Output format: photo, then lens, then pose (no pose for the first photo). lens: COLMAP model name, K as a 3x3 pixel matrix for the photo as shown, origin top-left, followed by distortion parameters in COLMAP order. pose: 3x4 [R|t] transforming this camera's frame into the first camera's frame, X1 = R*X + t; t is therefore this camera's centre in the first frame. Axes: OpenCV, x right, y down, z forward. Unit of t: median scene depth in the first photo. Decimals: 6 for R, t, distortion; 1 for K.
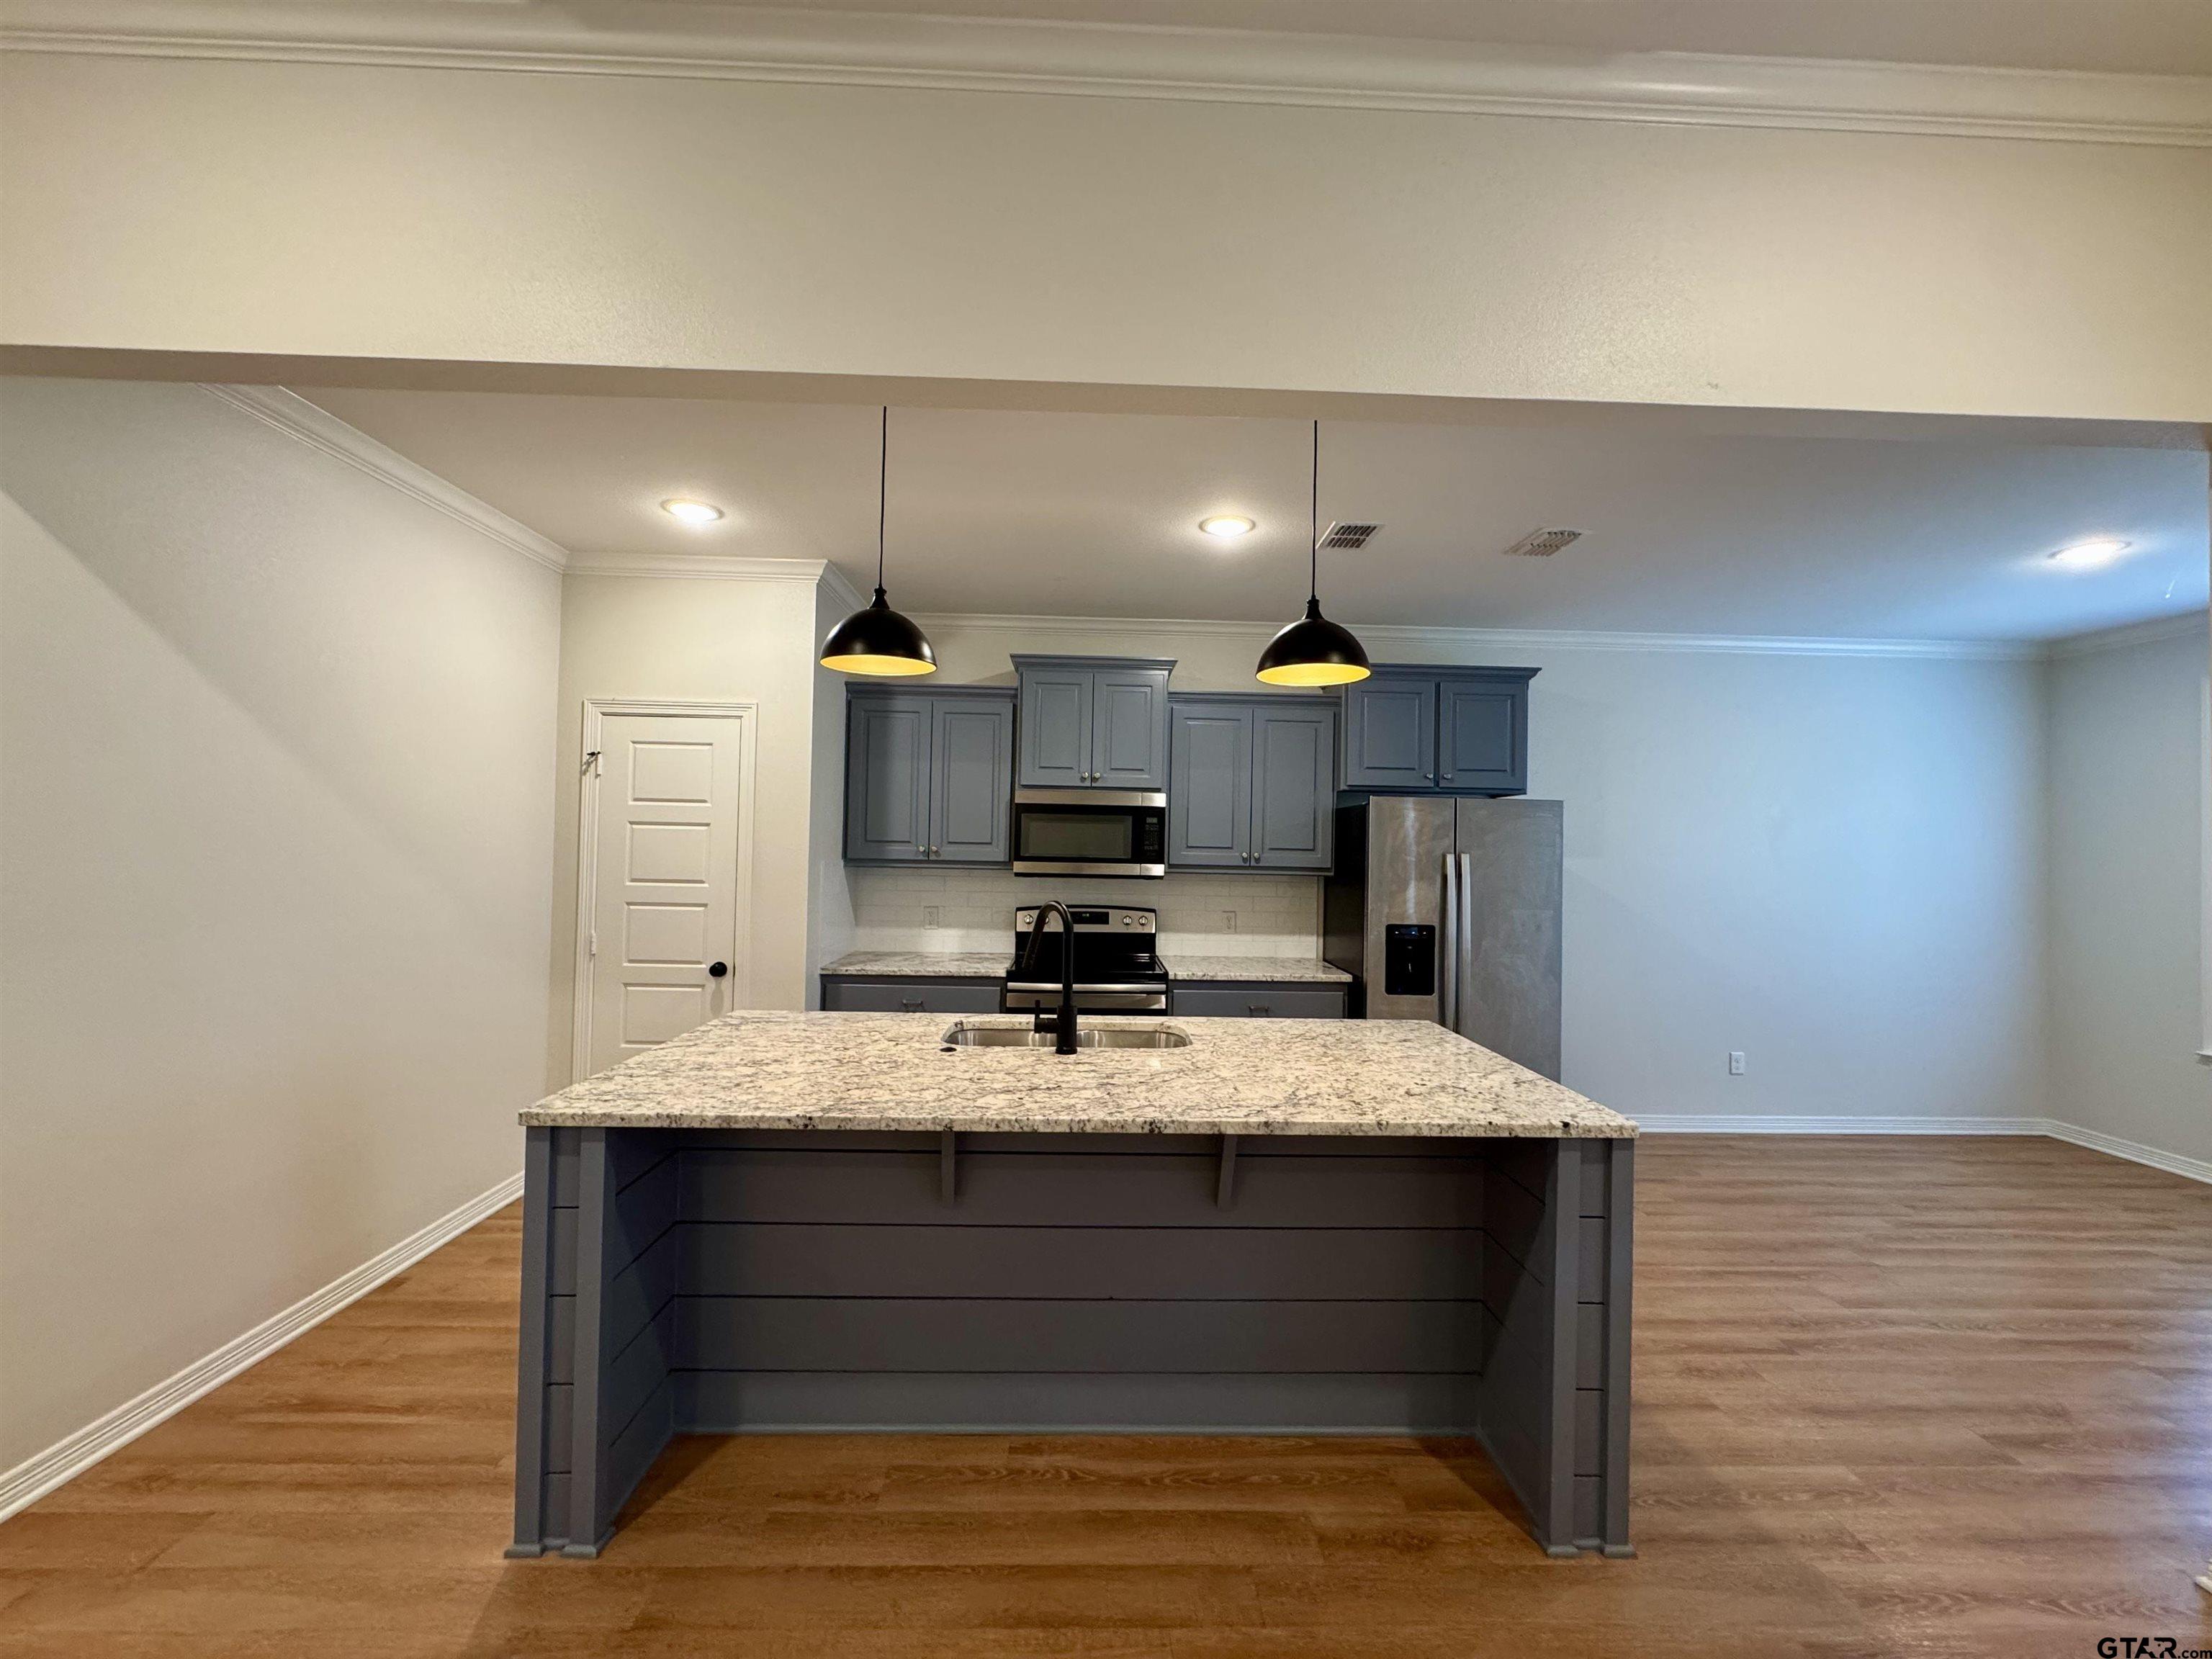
lens RADIAL K [[883.4, 0, 1104.2], [0, 883.4, 832.7], [0, 0, 1]] dist [-0.001381, -0.000203]
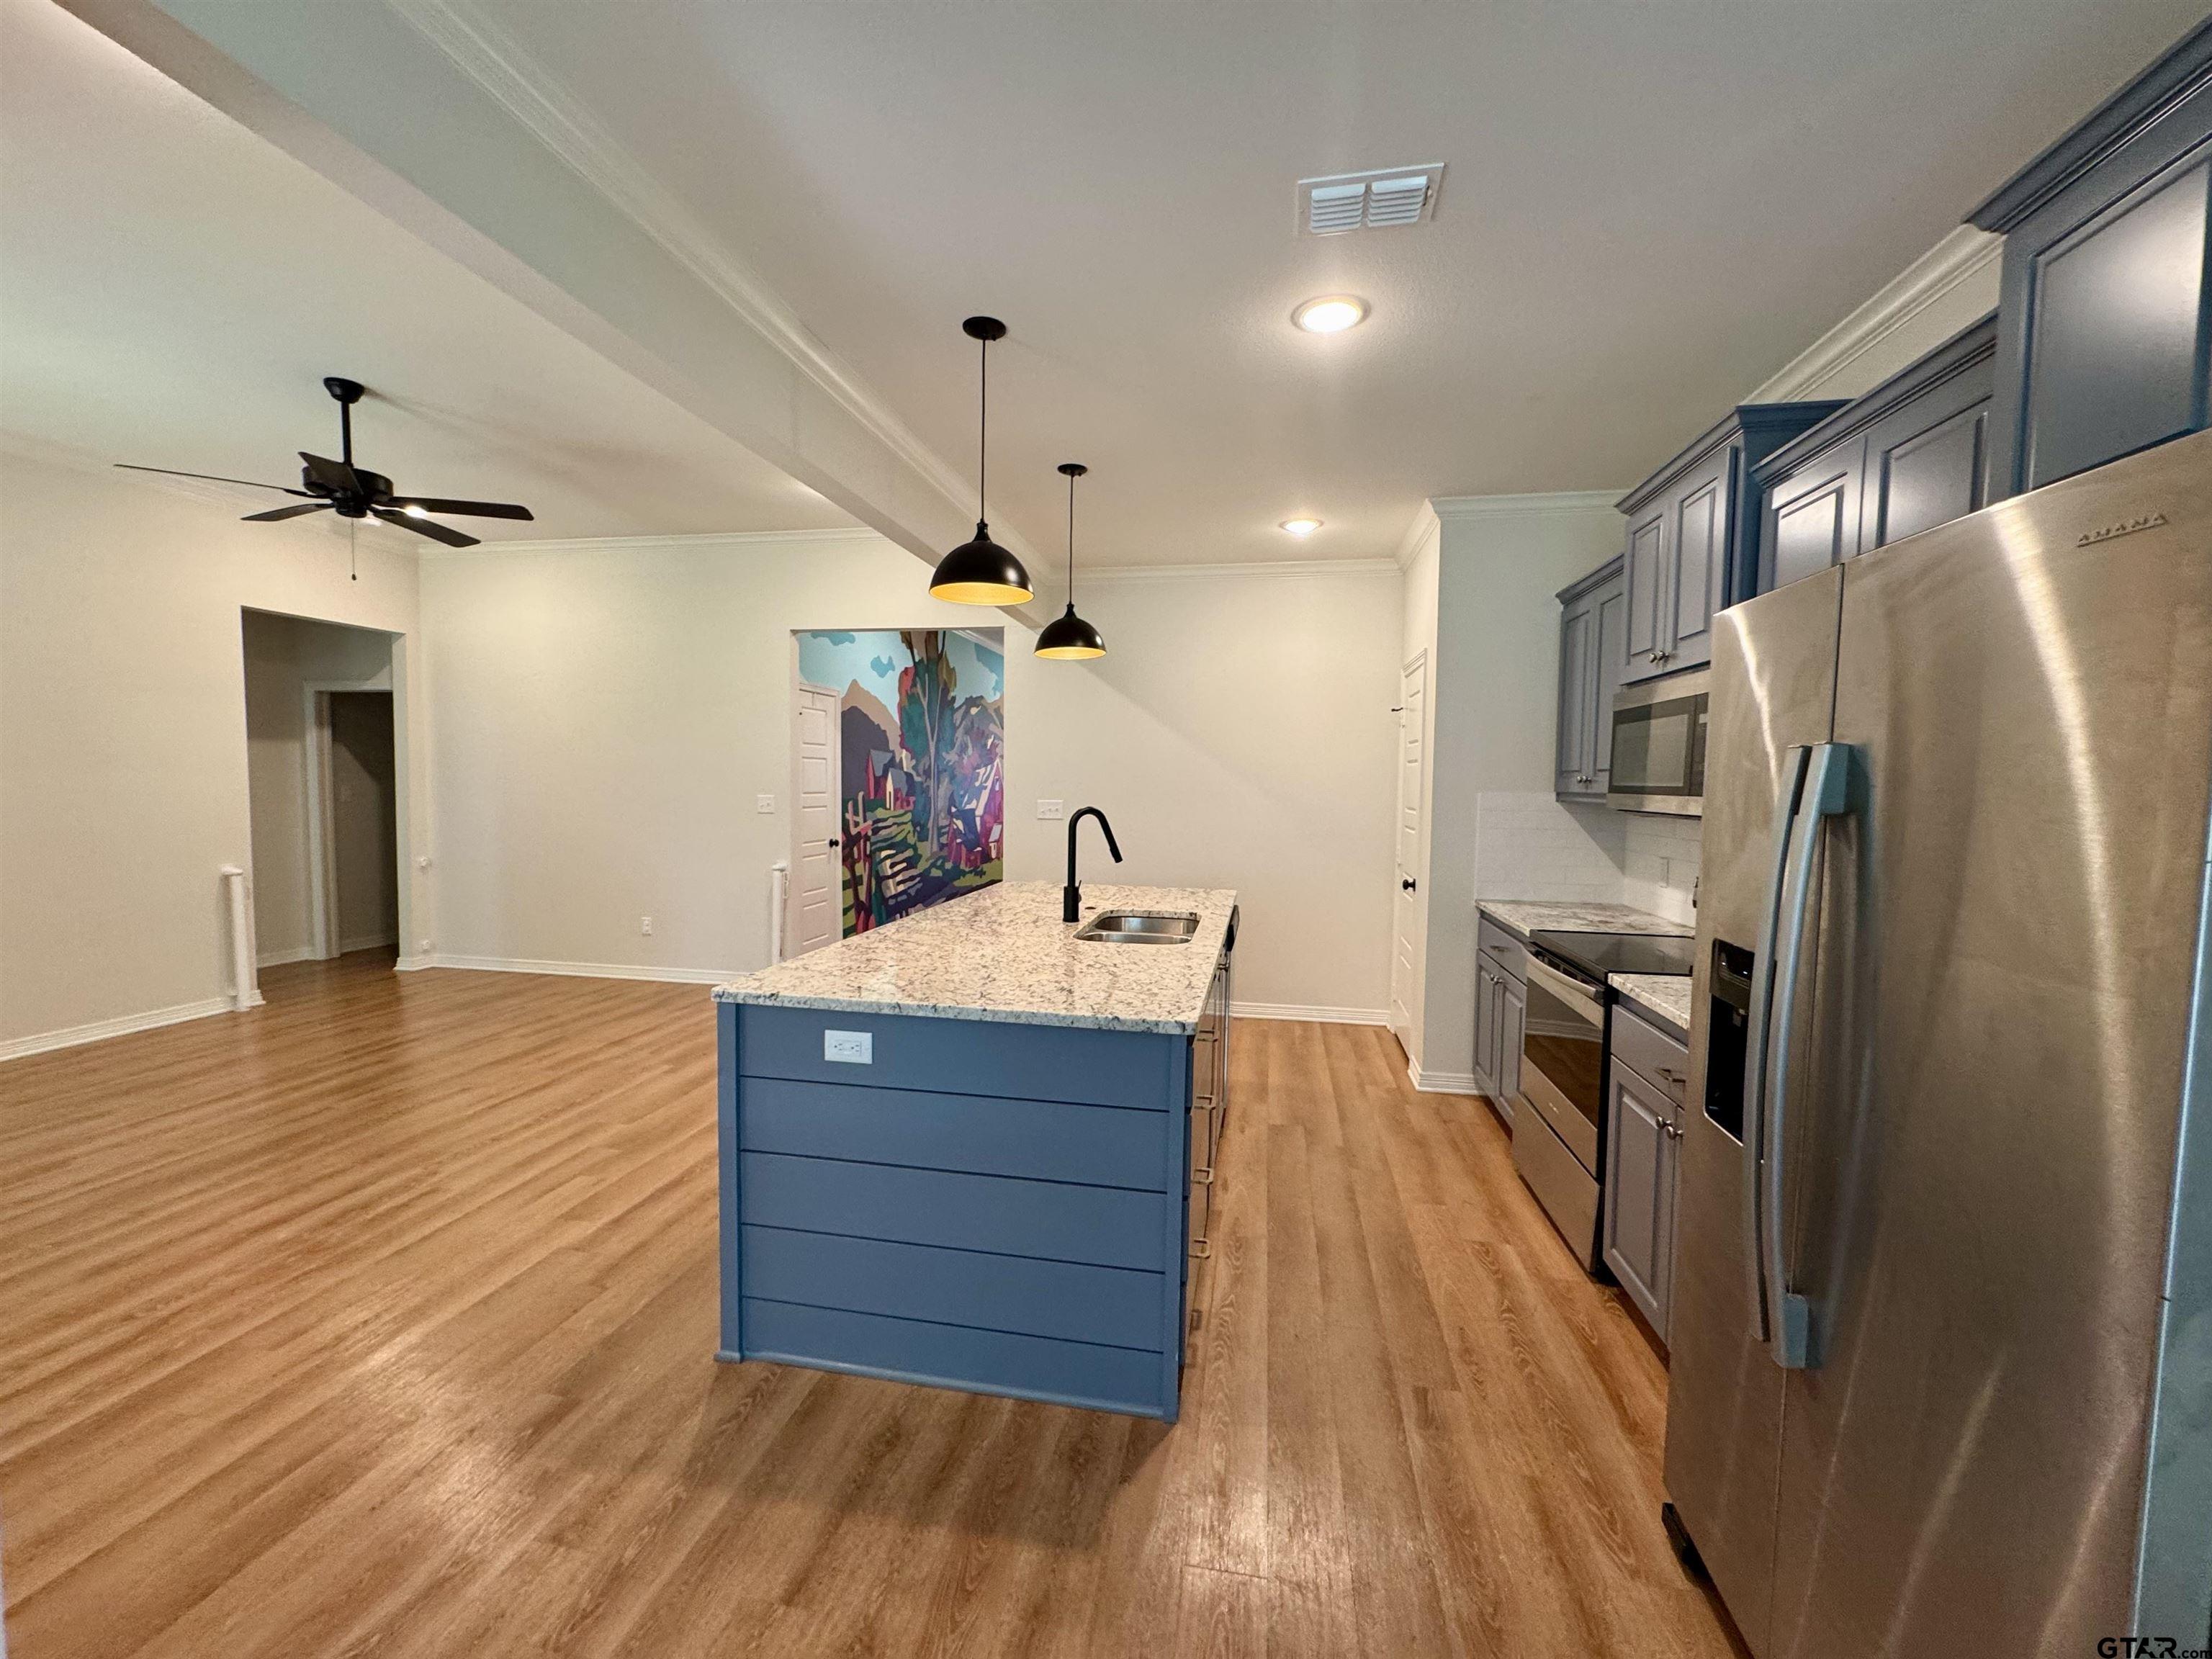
lens RADIAL K [[881.7, 0, 1100.3], [0, 881.7, 843.4], [0, 0, 1]] dist [-0.001794, -0.000107]
pose [[-0.211961, 0.045065, -0.976239, 0.710507], [-0.001316, 0.998922, 0.046398, 0.044432], [0.977277, 0.011119, -0.211673, 0.773103]]
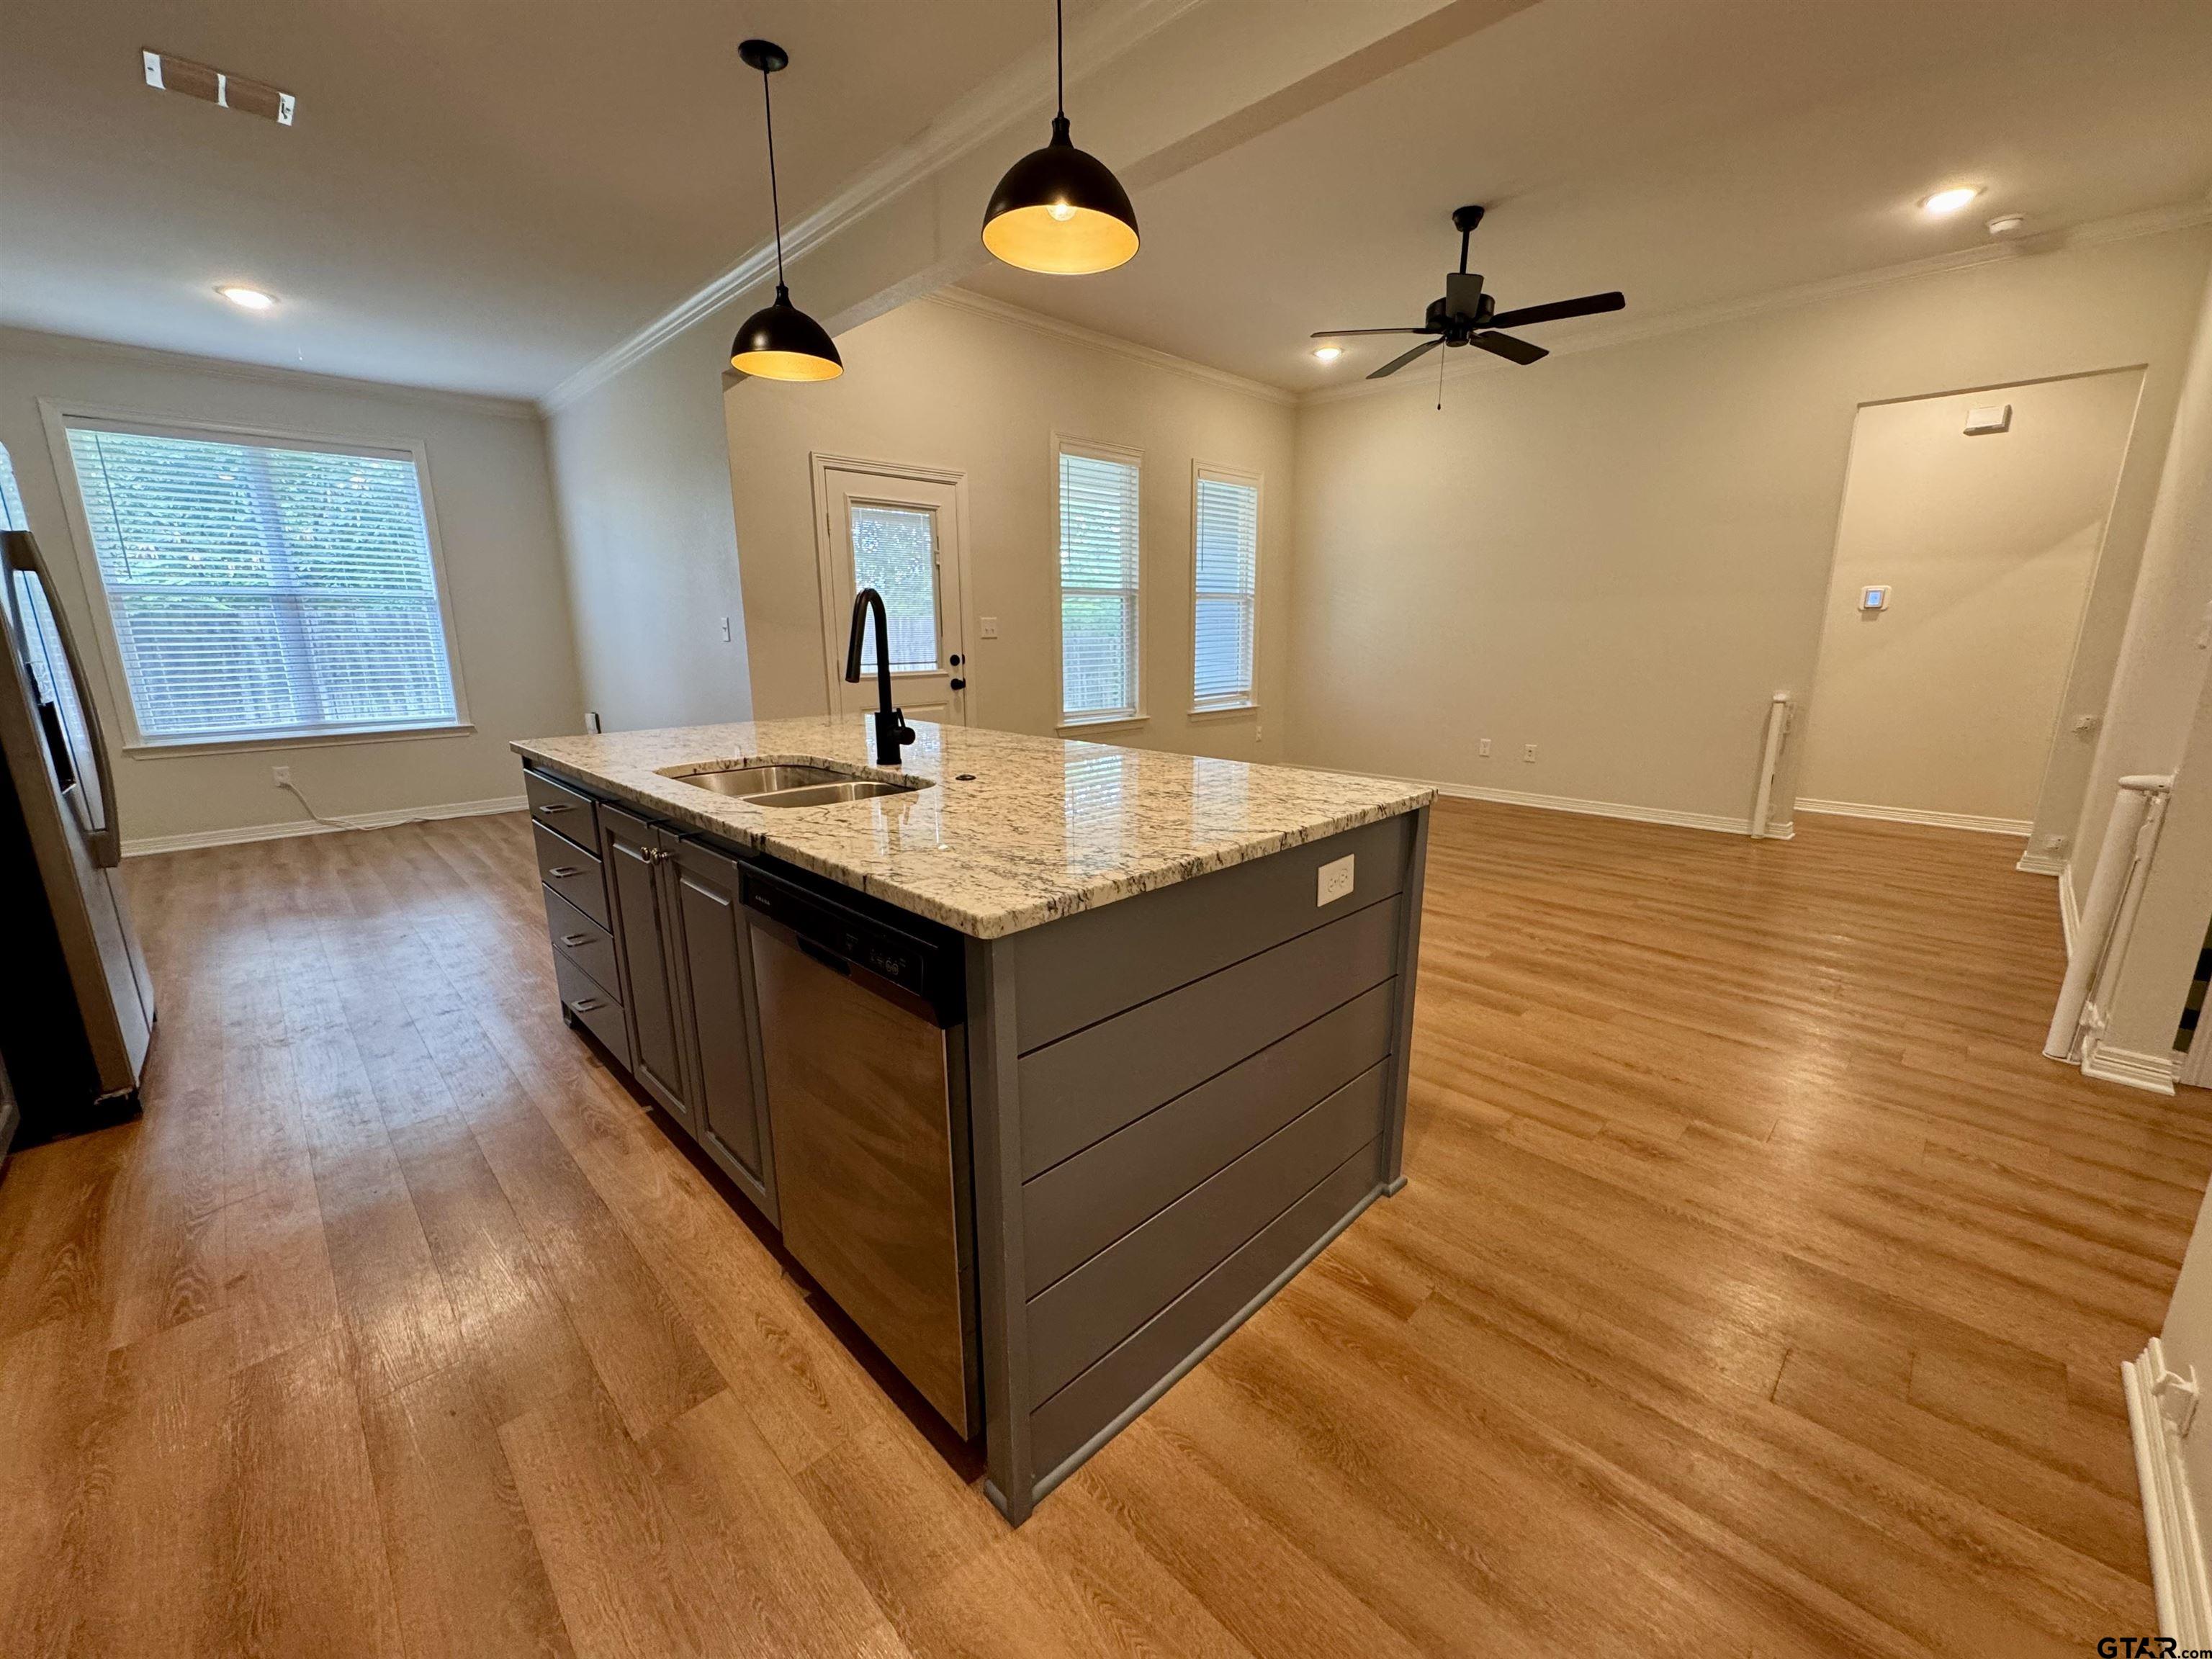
lens RADIAL K [[882.4, 0, 1106.0], [0, 882.4, 829.5], [0, 0, 1]] dist [-0.004380, -0.000344]
pose [[-0.683367, -0.179965, 0.707546, -0.488718], [-0.022350, 0.973845, 0.226112, 0.064306], [-0.729733, 0.138704, -0.669516, 0.848765]]
